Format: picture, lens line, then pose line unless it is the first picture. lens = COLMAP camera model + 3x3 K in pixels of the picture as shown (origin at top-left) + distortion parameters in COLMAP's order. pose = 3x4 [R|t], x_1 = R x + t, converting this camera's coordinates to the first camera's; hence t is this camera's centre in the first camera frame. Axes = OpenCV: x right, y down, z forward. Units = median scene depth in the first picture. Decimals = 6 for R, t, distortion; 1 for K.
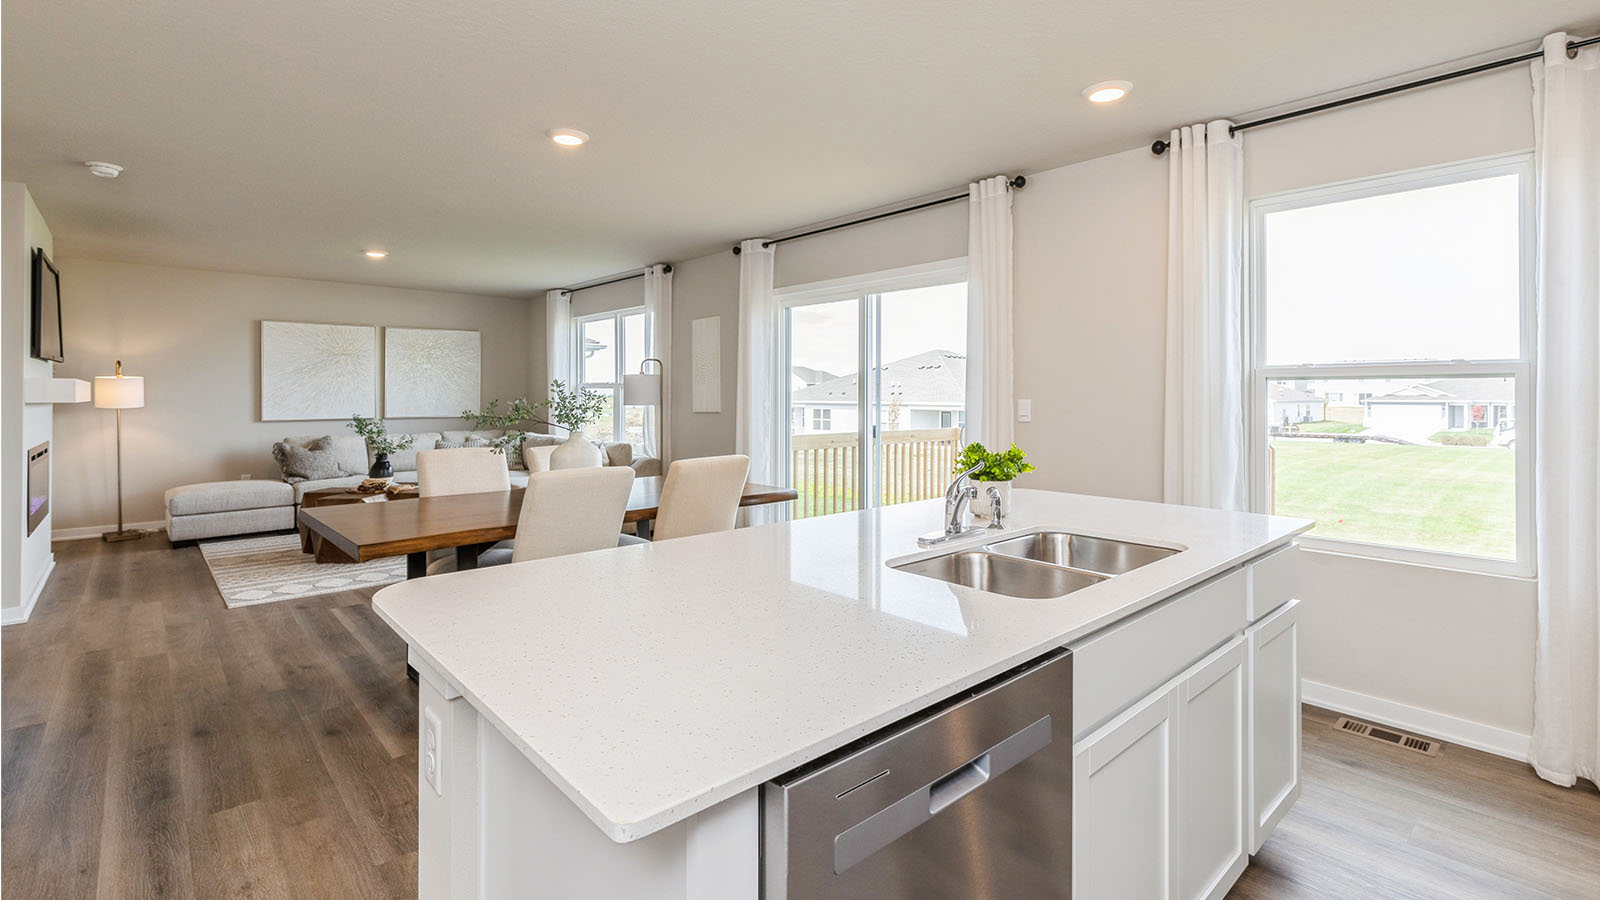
lens RADIAL K [[719.0, 0, 792.0], [0, 719.0, 397.2], [0, 0, 1]] dist [0.007763, -0.000375]
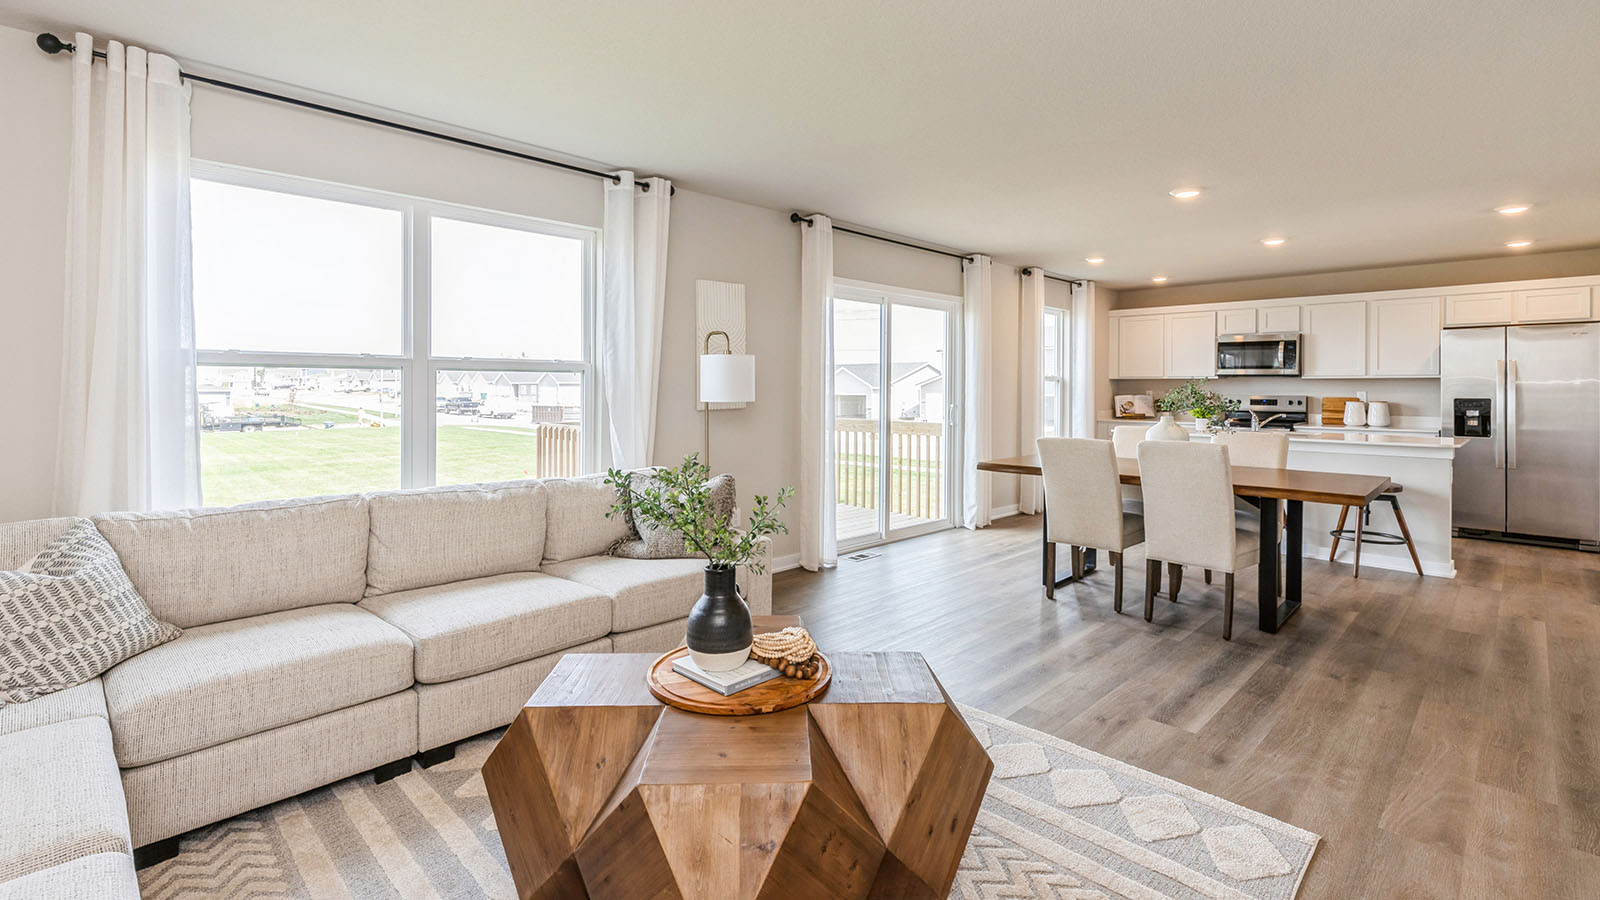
lens RADIAL K [[719.0, 0, 792.0], [0, 719.0, 397.2], [0, 0, 1]] dist [0.007763, -0.000375]
pose [[-0.037038, -0.018366, 0.999145, -1.031105], [0.002680, 0.999826, 0.018478, -0.005706], [-0.999310, 0.003362, -0.036982, 1.135815]]
